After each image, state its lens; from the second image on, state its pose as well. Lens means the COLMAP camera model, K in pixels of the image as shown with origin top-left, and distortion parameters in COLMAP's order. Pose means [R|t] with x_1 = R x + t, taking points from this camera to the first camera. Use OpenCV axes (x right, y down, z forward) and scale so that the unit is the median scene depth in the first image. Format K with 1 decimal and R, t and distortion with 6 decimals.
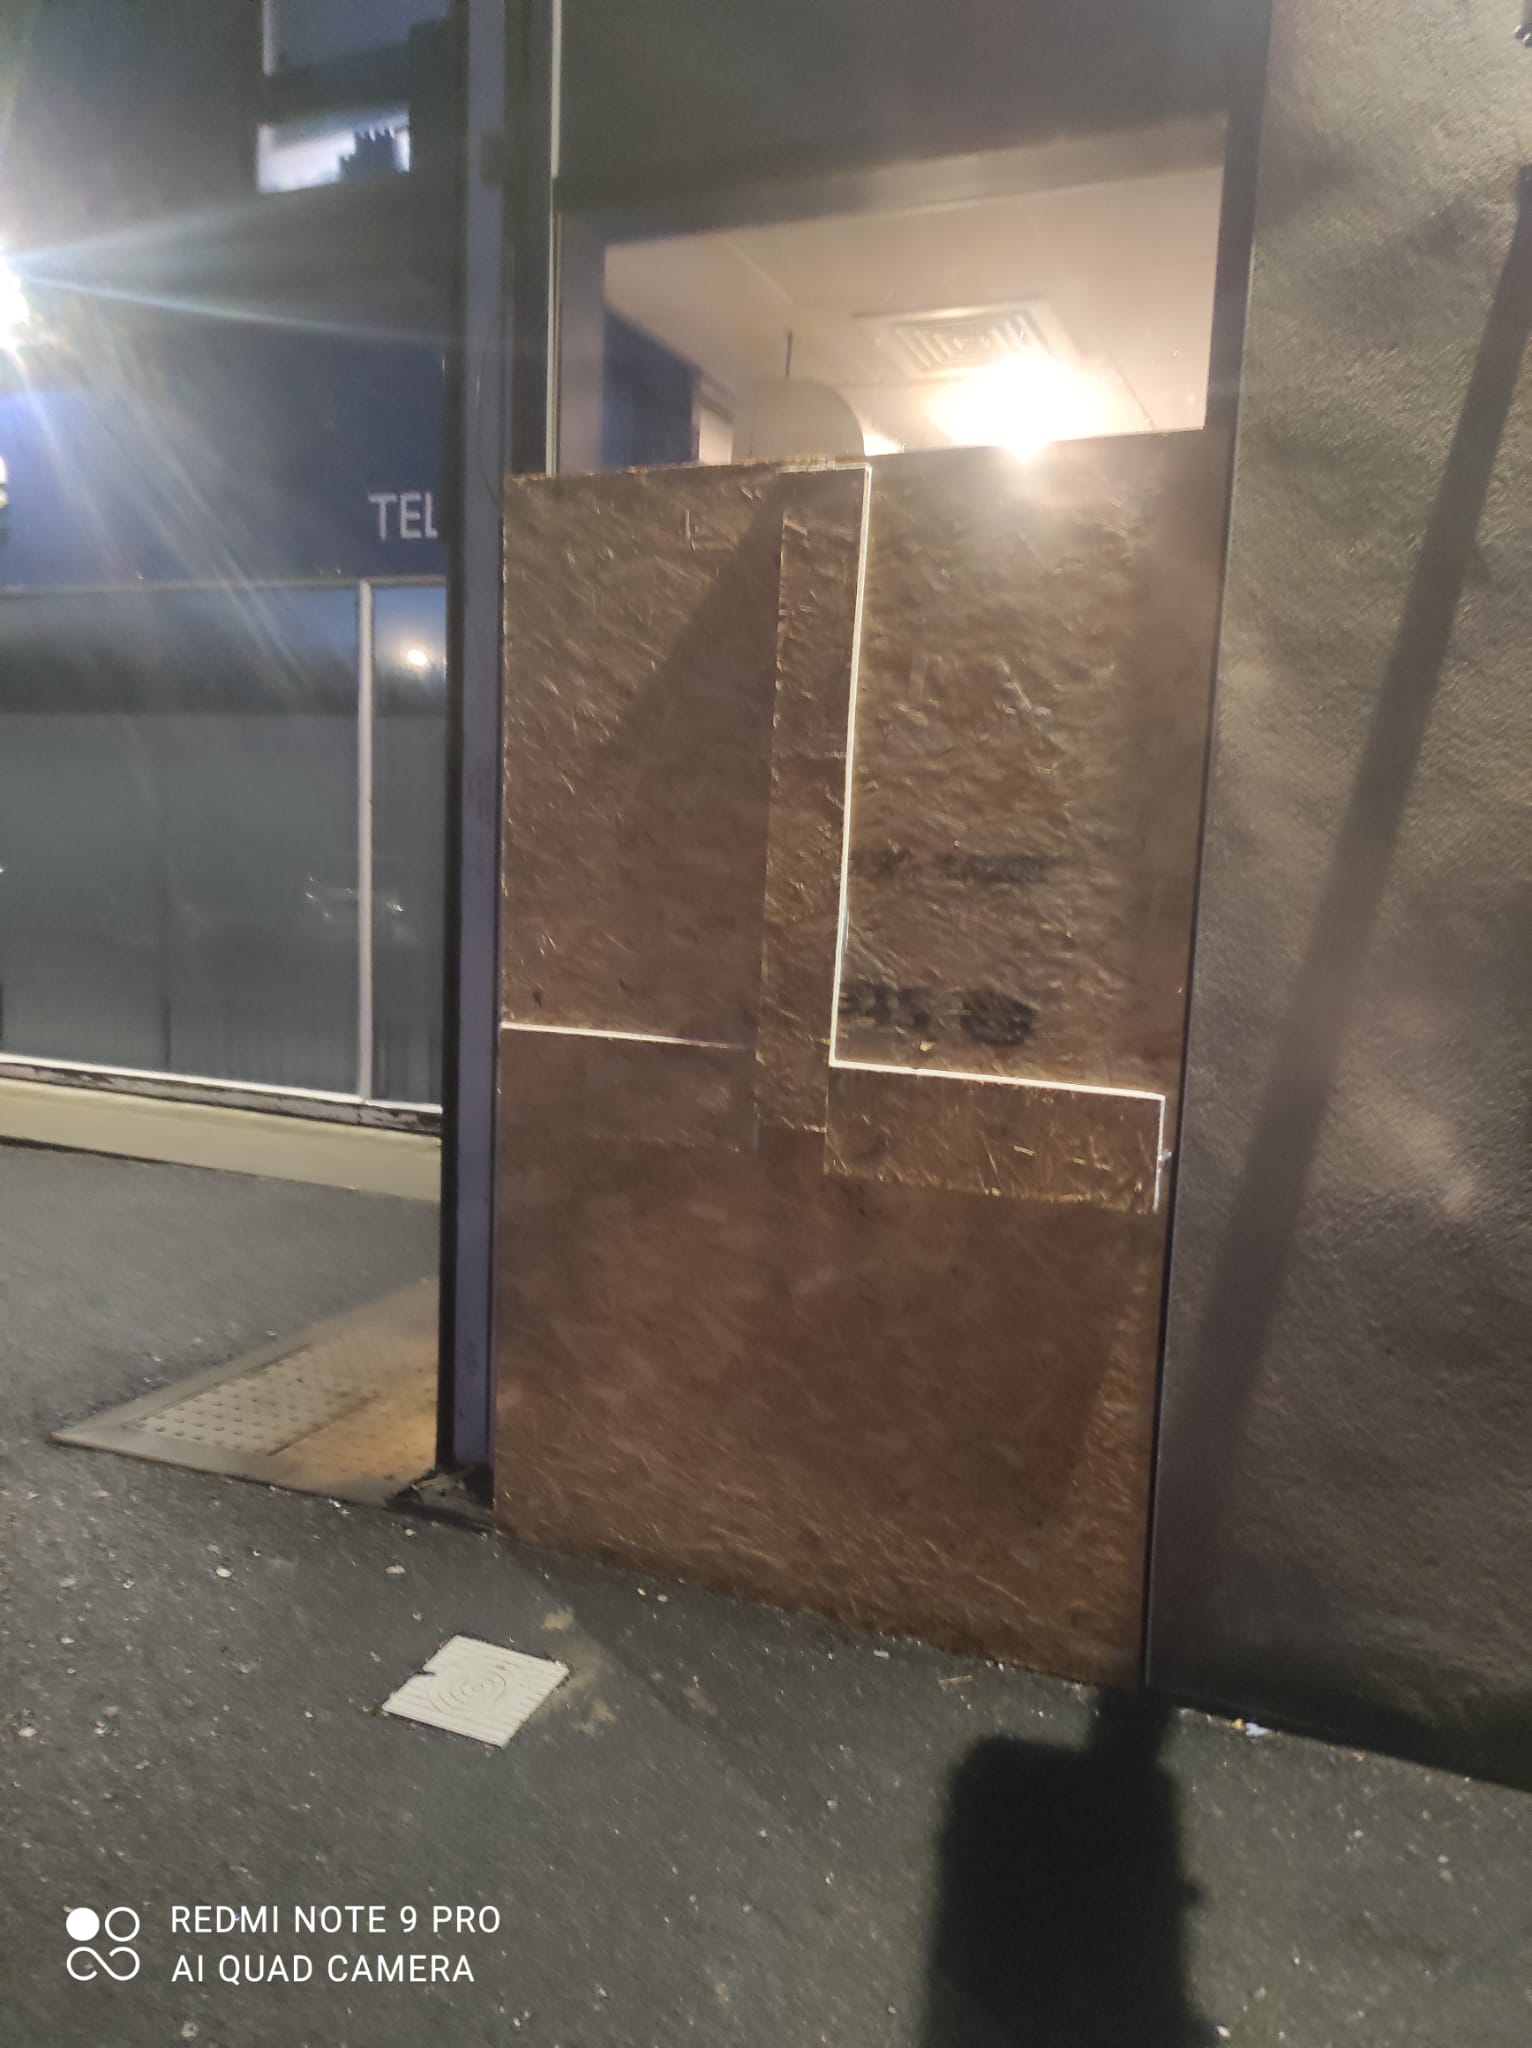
lens RADIAL K [[1489.4, 0, 766.0], [0, 1489.4, 1024.0], [0, 0, 1]] dist [0.027631, -0.075935]
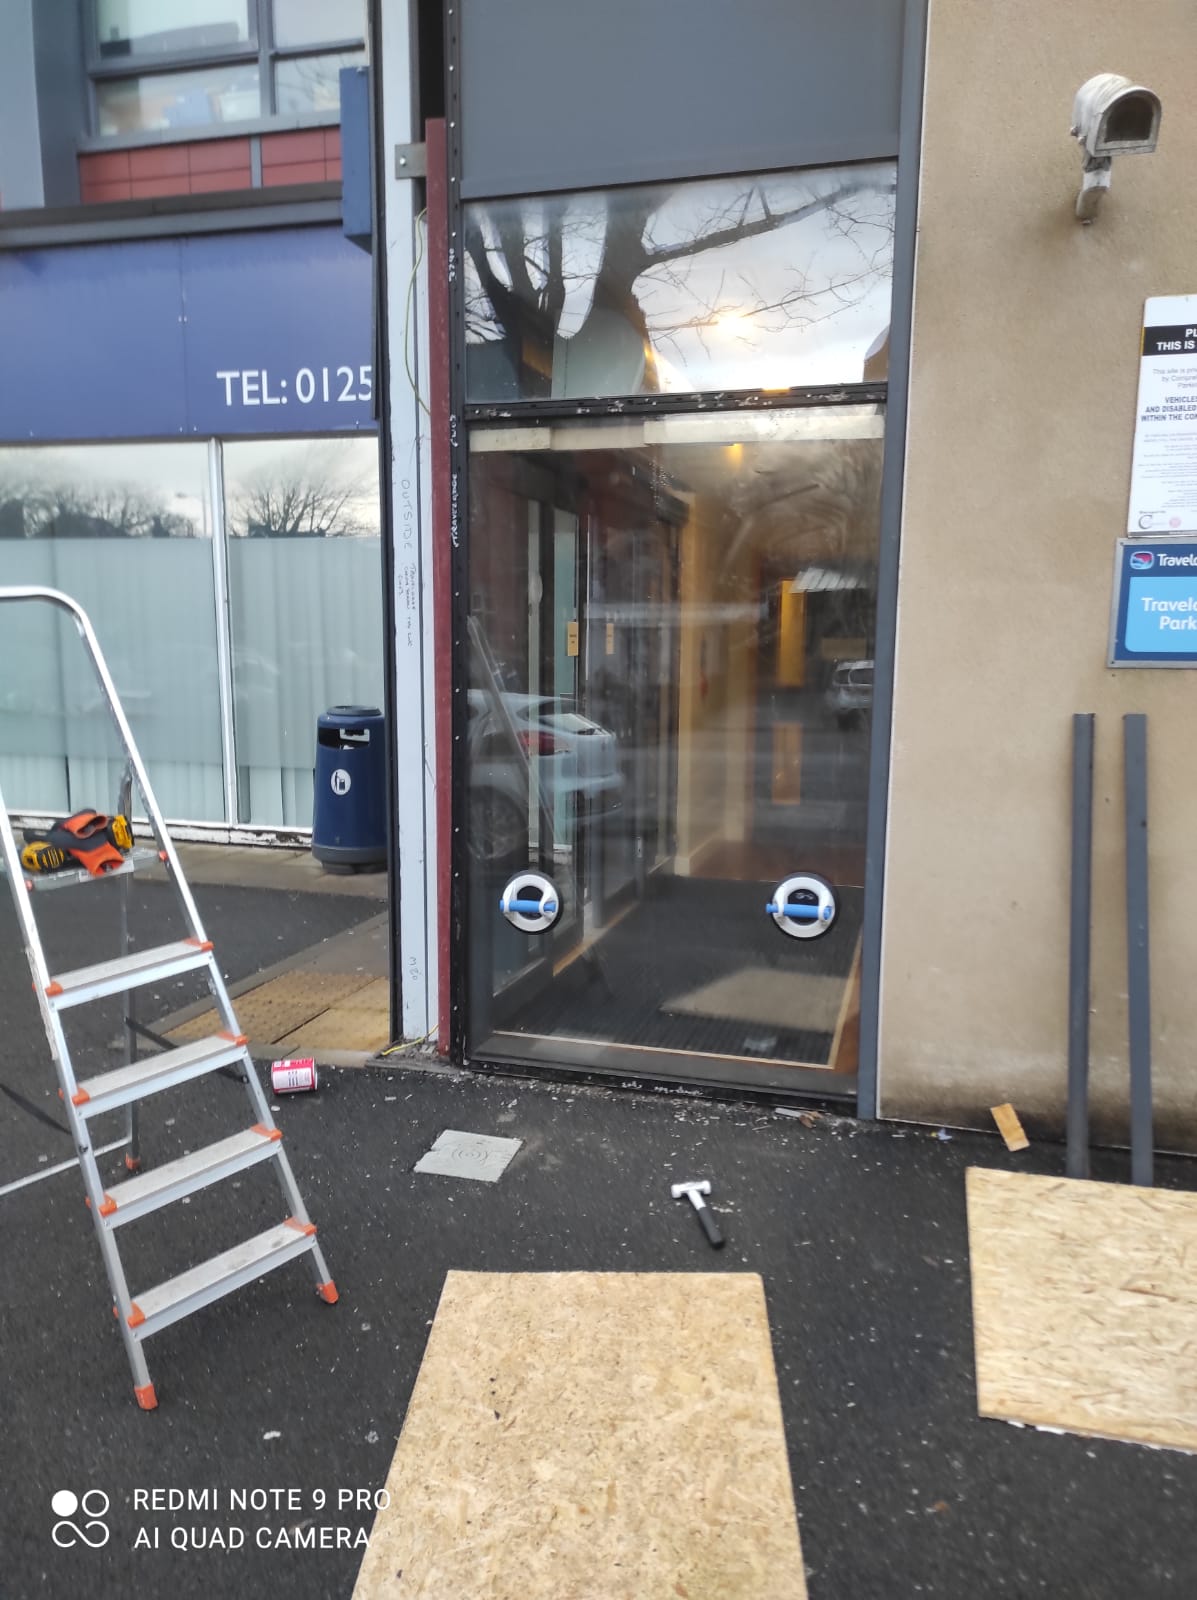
lens RADIAL K [[1163.6, 0, 598.5], [0, 1163.6, 800.0], [0, 0, 1]] dist [0.027631, -0.075935]
pose [[0.992376, -0.046638, 0.114082, -0.065248], [0.043754, 0.998659, 0.027656, 0.014422], [-0.115219, -0.022453, 0.993086, -0.085912]]
